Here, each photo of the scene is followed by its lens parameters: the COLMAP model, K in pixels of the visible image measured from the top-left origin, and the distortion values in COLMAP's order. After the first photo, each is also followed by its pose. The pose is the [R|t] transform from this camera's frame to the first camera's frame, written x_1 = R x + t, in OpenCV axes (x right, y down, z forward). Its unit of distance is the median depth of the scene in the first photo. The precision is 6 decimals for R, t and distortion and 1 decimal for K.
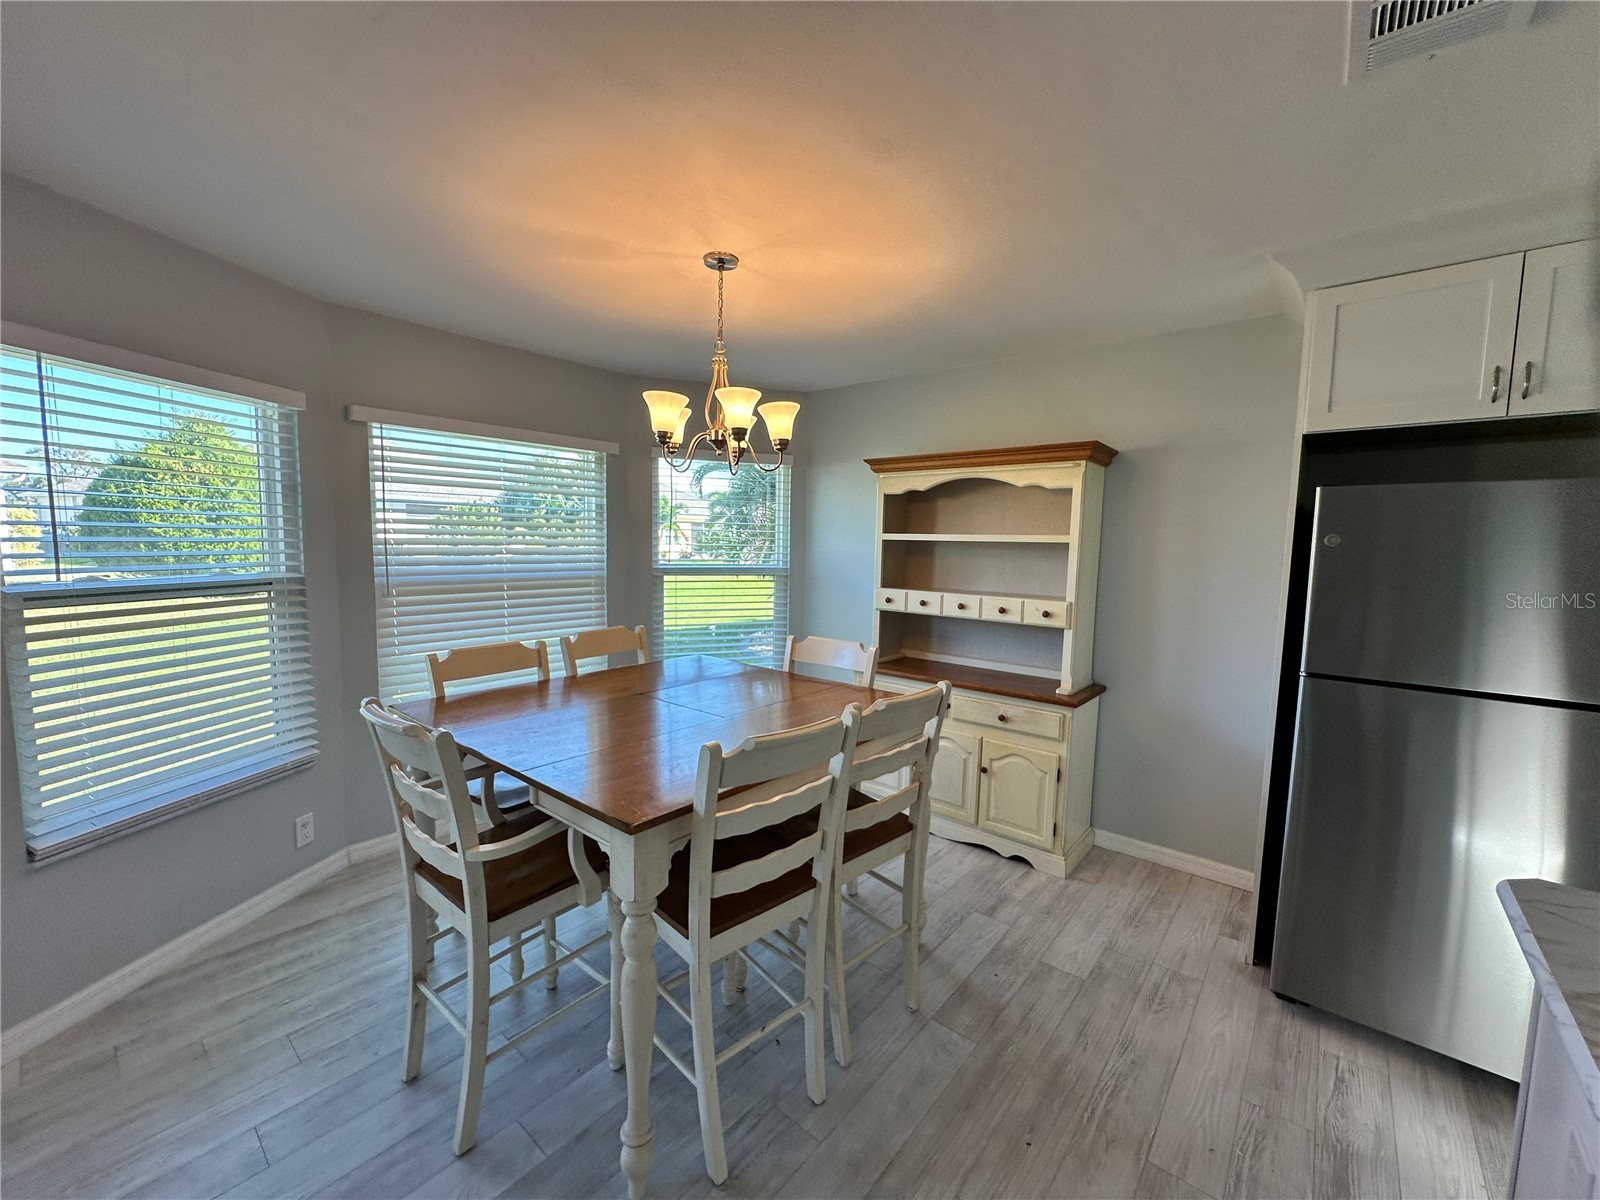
lens RADIAL K [[642.1, 0, 798.4], [0, 642.1, 601.1], [0, 0, 1]] dist [-0.003138, -0.000565]
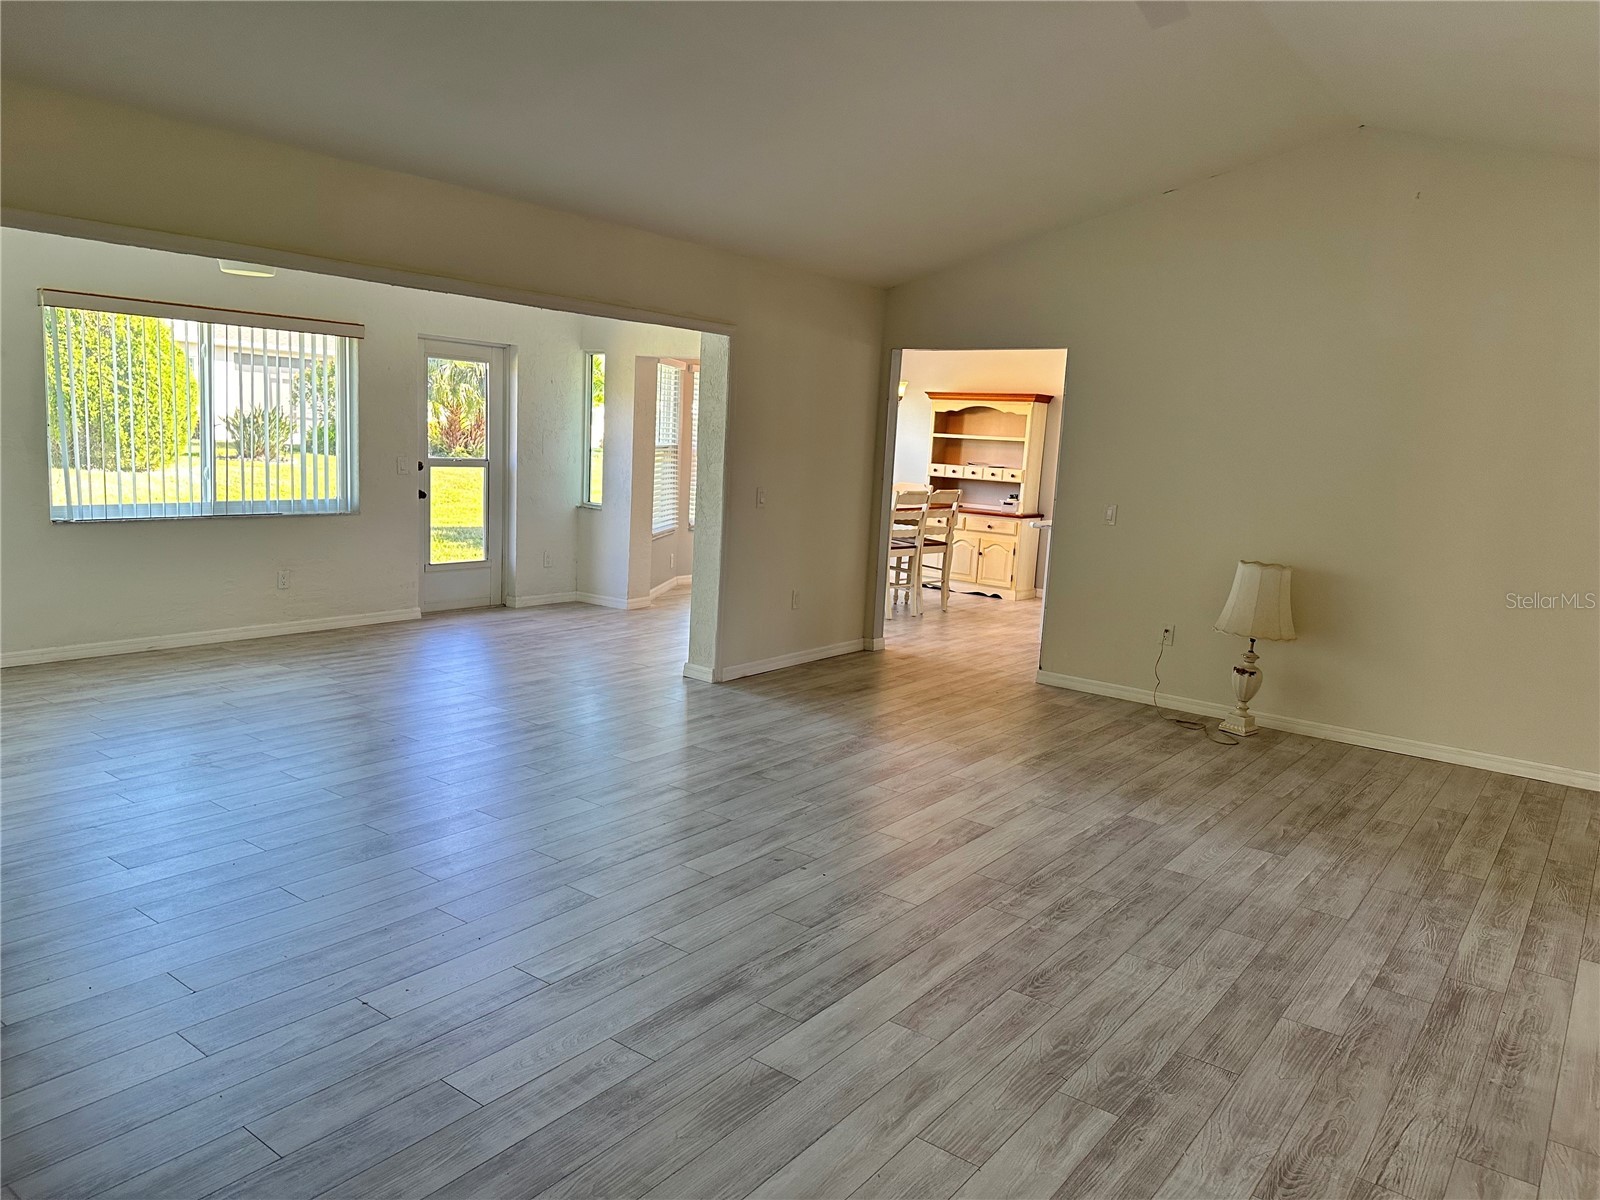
lens RADIAL K [[1114.8, 0, 801.3], [0, 1114.8, 600.6], [0, 0, 1]] dist [0.045752, -0.063983]
pose [[0.997835, 0.027733, 0.059640, -0.477511], [-0.031214, 0.997814, 0.058251, 0.222779], [-0.057894, -0.059987, 0.996519, -2.468151]]
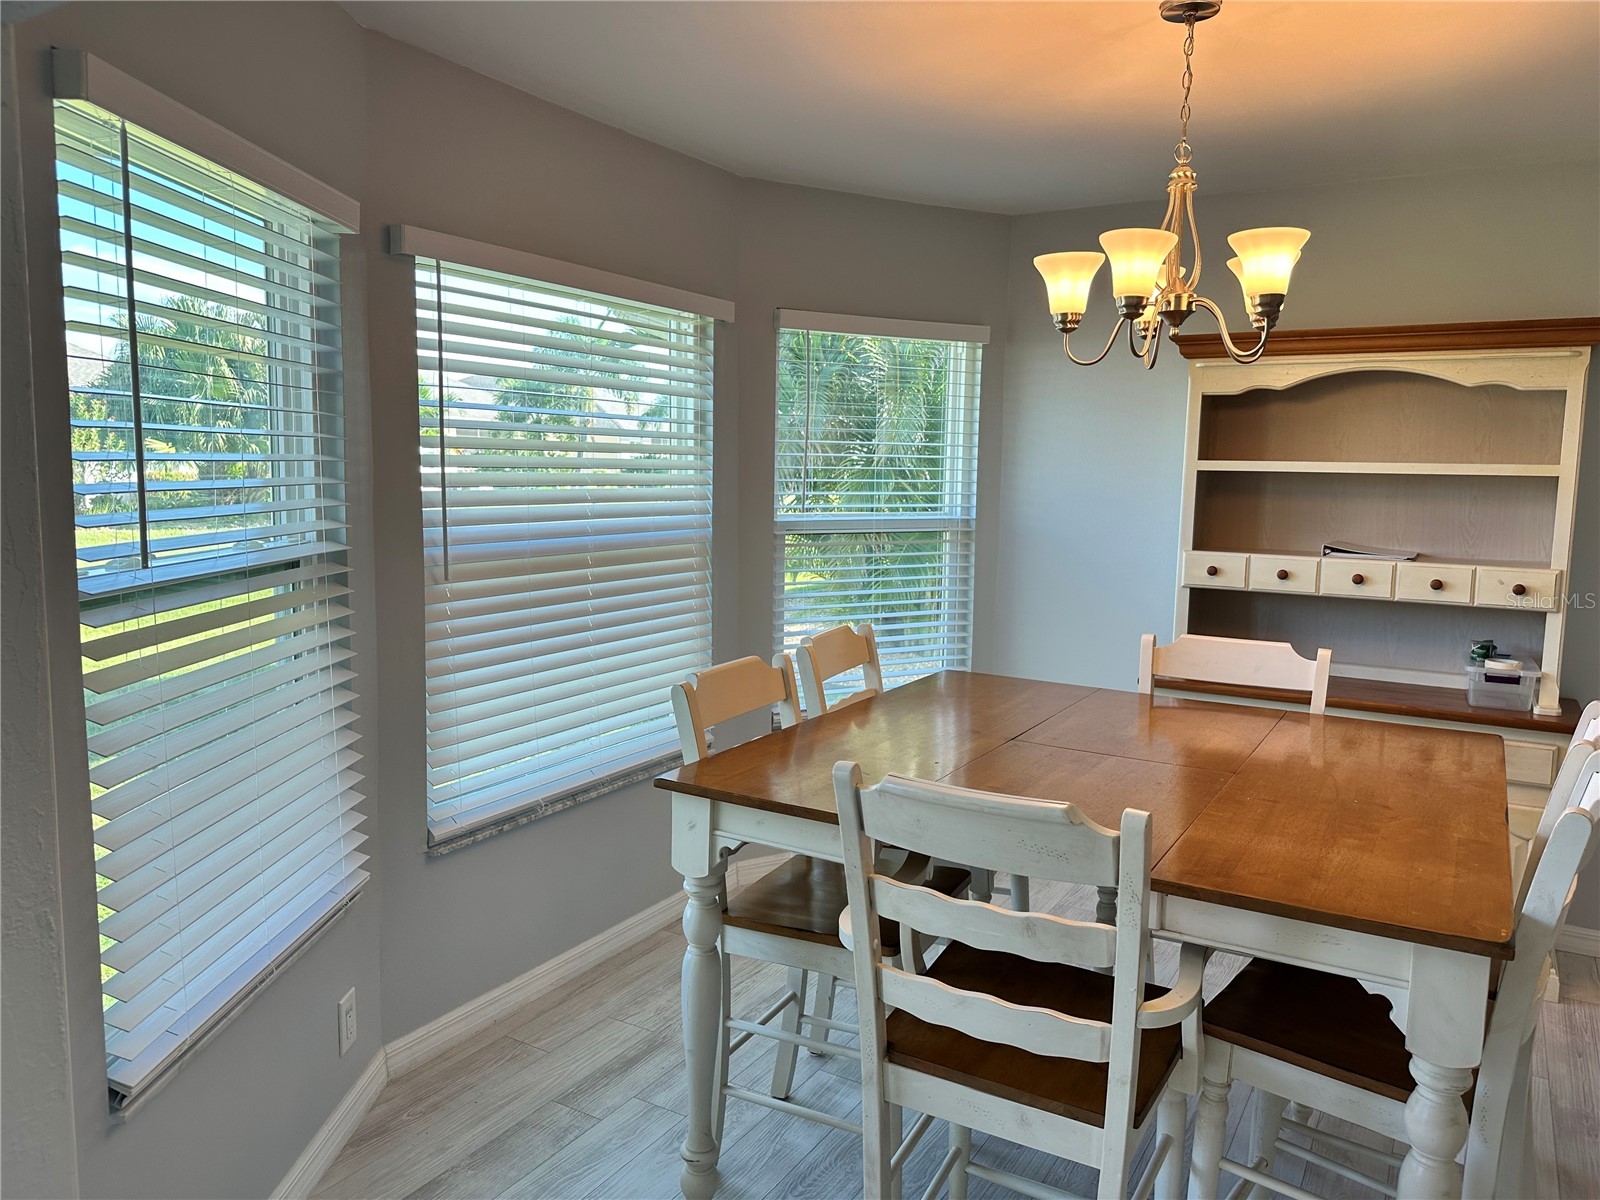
lens RADIAL K [[1117.4, 0, 801.7], [0, 1117.4, 596.7], [0, 0, 1]] dist [0.084613, -0.127825]
pose [[0.987235, -0.021913, 0.157758, -0.465998], [0.017861, 0.999474, 0.027054, -0.014602], [-0.158268, -0.023891, 0.987107, 0.009782]]
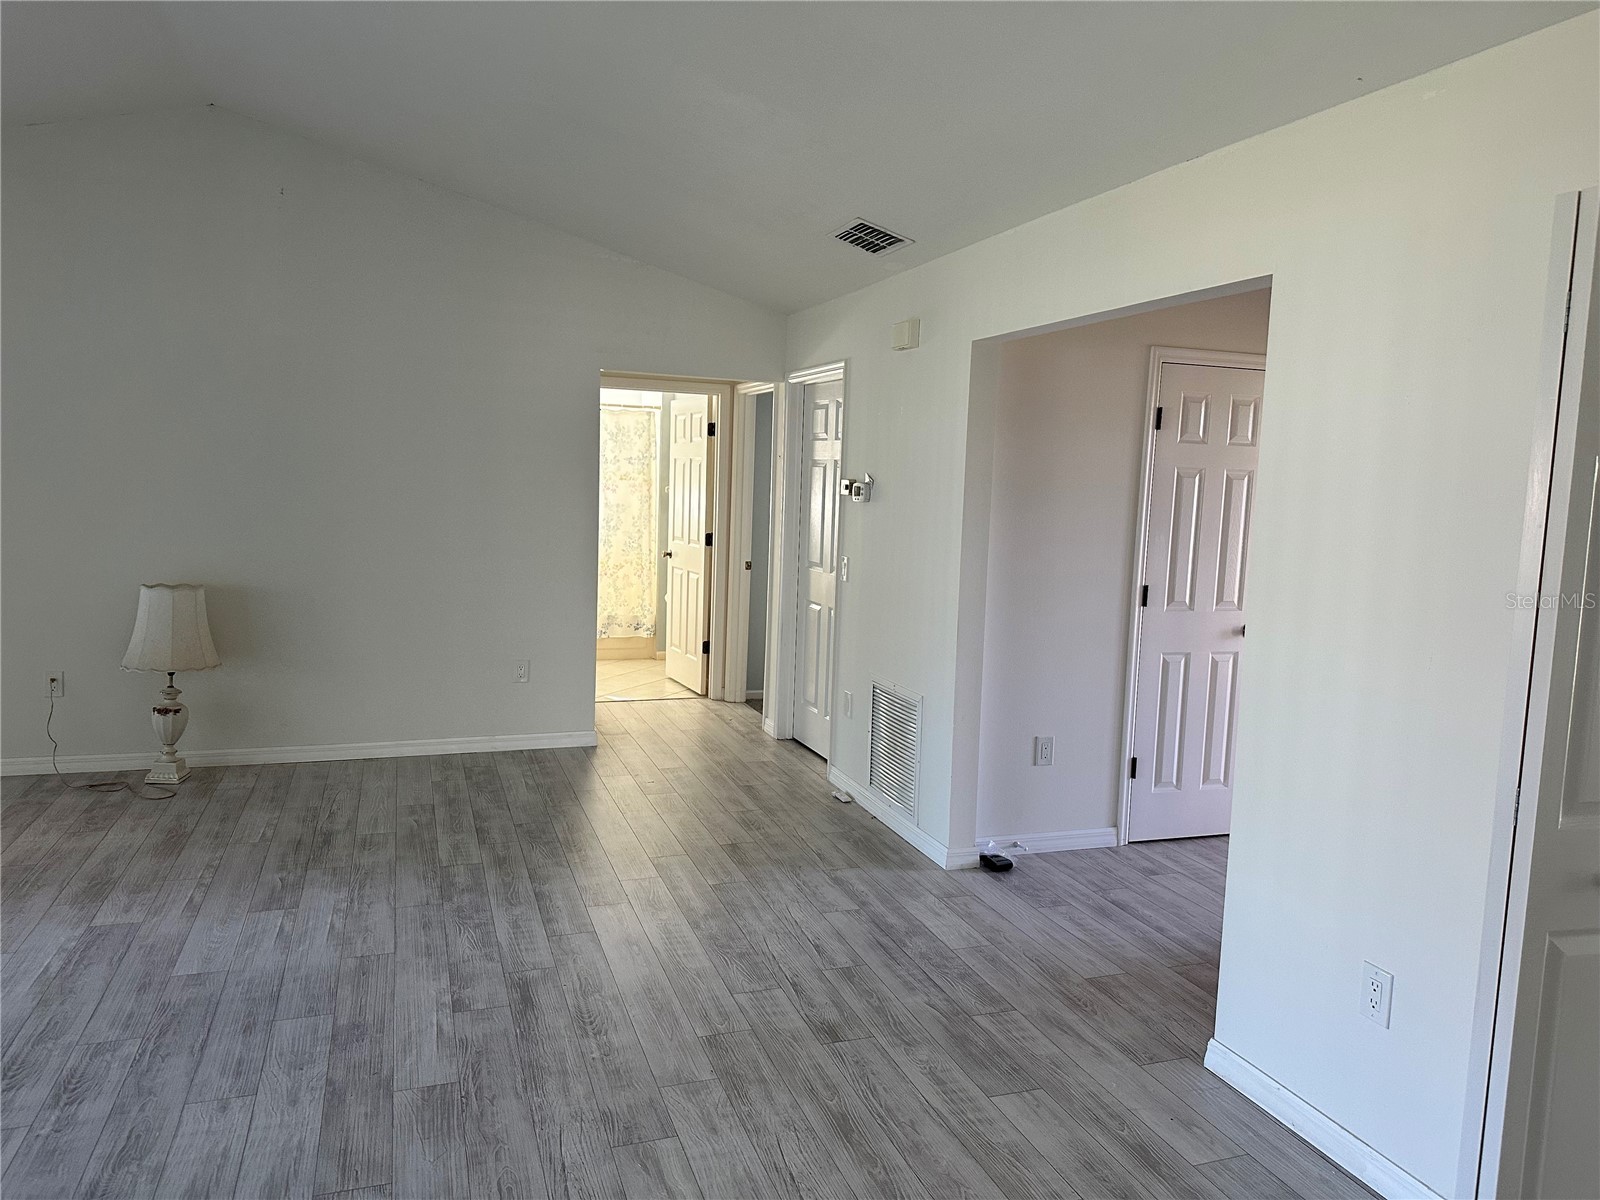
lens RADIAL K [[1117.4, 0, 801.7], [0, 1117.4, 596.7], [0, 0, 1]] dist [0.084613, -0.127825]
pose [[0.499982, -0.093012, 0.861027, -0.567382], [0.055618, 0.995612, 0.075254, 0.188381], [-0.864248, 0.010264, 0.502961, -2.268936]]
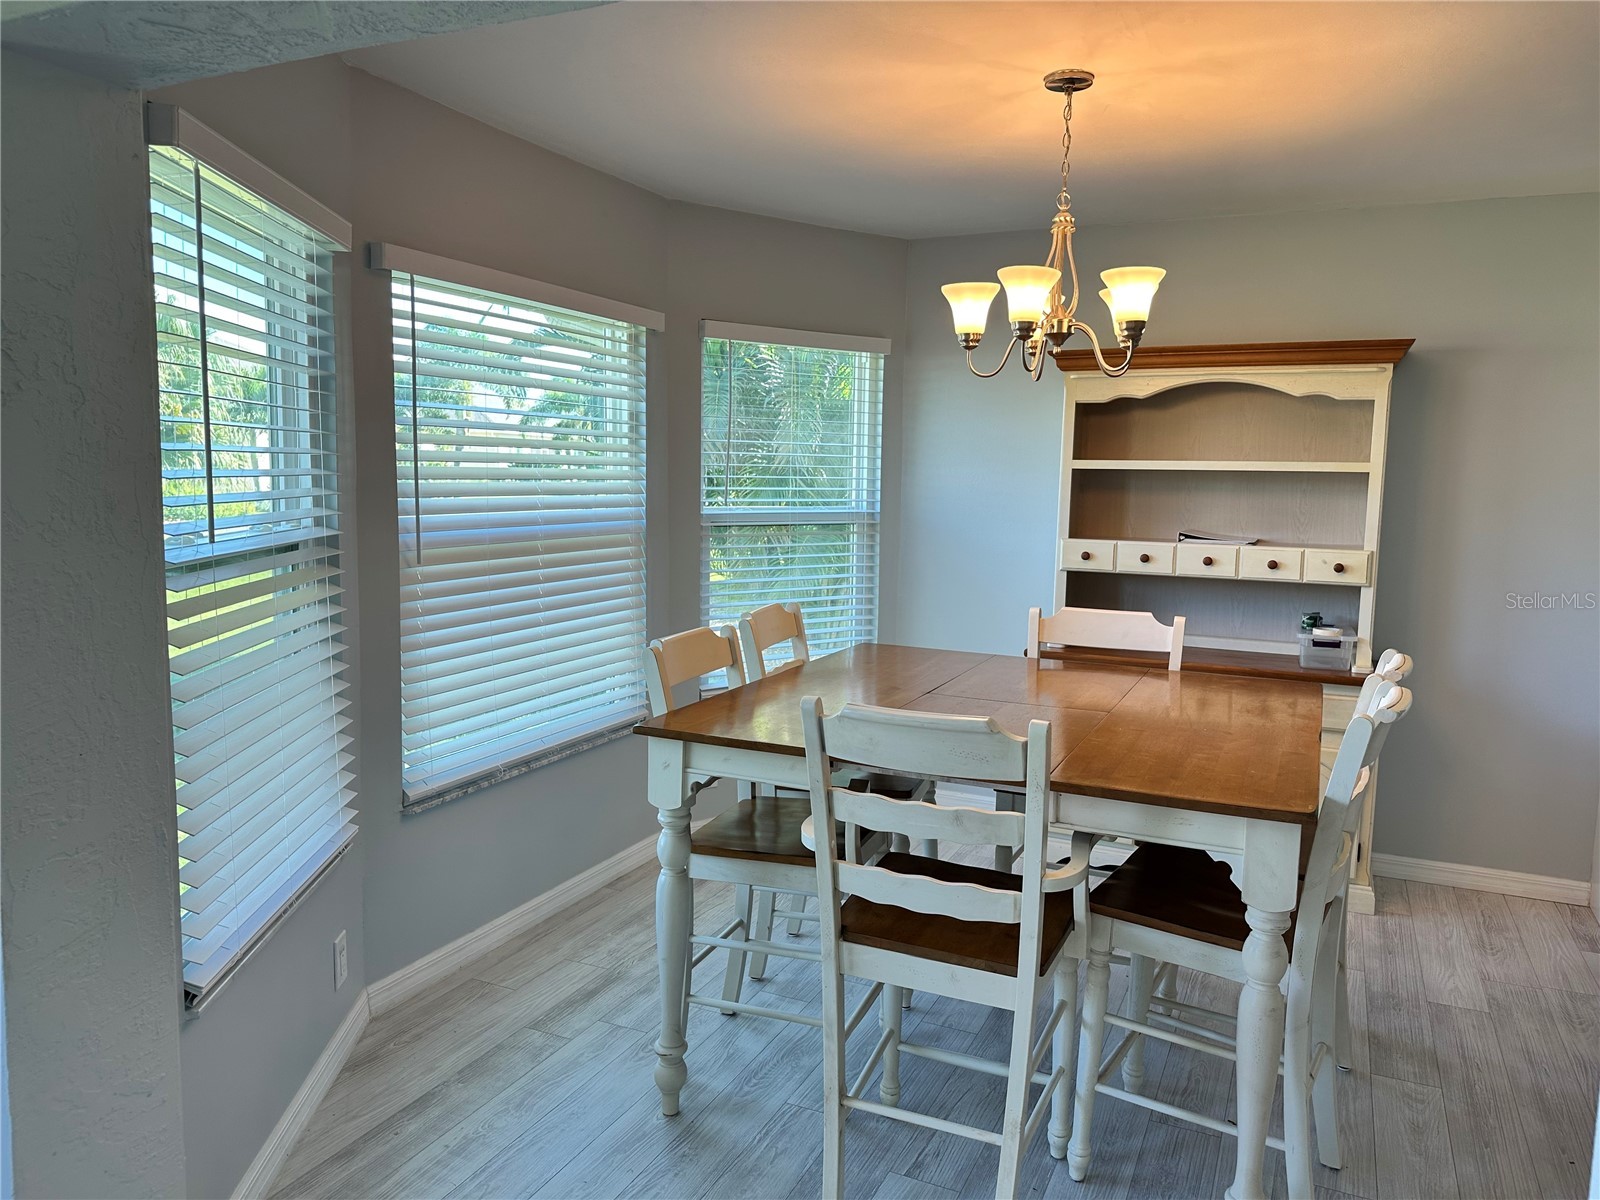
lens RADIAL K [[1115.0, 0, 803.8], [0, 1115.0, 595.0], [0, 0, 1]] dist [0.112895, -0.182211]
pose [[0.964236, -0.030949, 0.263233, -0.540259], [0.024988, 0.999350, 0.025966, 0.001916], [-0.263865, -0.018460, 0.964383, -0.106756]]
